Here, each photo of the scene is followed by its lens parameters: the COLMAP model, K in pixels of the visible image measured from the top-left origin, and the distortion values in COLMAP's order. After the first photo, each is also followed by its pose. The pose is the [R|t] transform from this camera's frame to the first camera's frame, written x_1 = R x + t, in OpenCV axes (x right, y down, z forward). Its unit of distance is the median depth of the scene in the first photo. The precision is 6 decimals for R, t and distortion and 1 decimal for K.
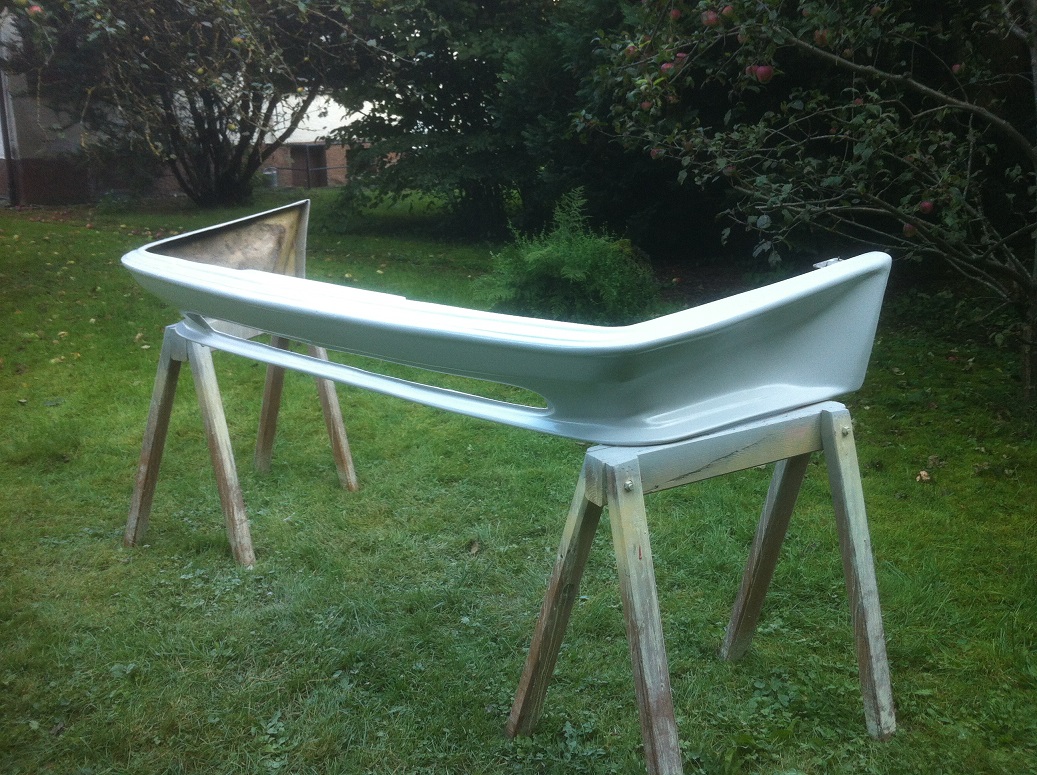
lens RADIAL K [[1006.6, 0, 520.8], [0, 1006.6, 344.4], [0, 0, 1]] dist [0.105347, -0.377780]
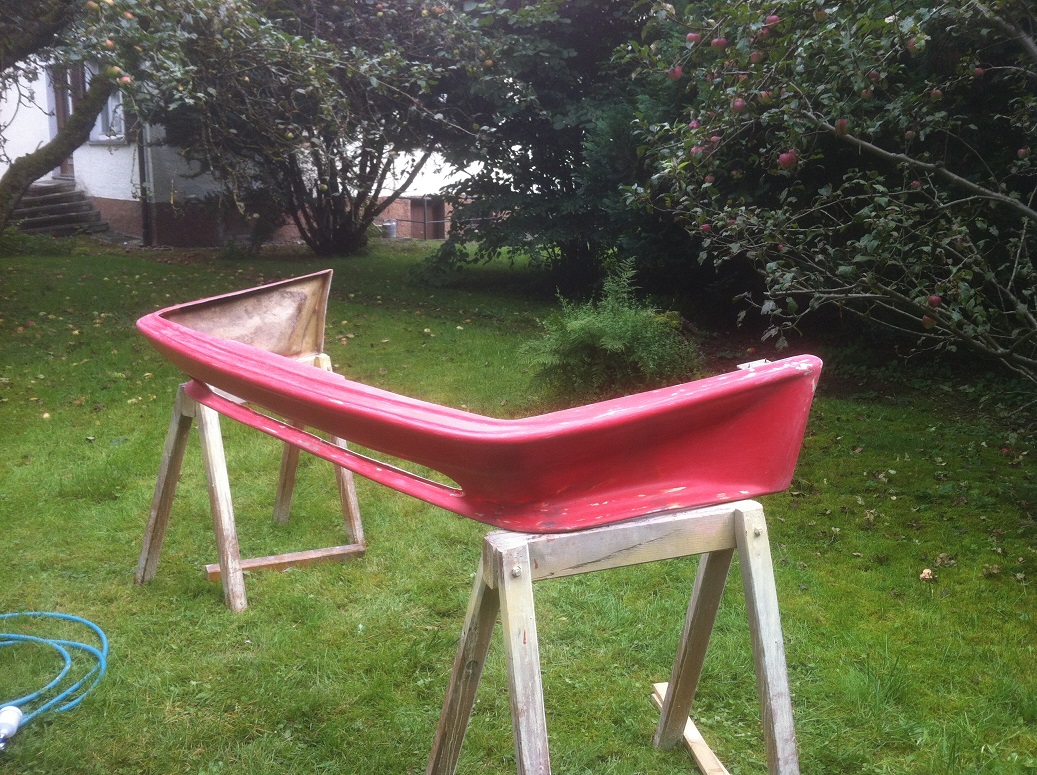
lens RADIAL K [[1006.6, 0, 520.8], [0, 1006.6, 344.4], [0, 0, 1]] dist [0.105347, -0.377780]
pose [[0.990477, 0.048180, -0.128972, 0.113100], [-0.054517, 0.997450, -0.046060, -0.022456], [0.126424, 0.052652, 0.990578, -0.024053]]
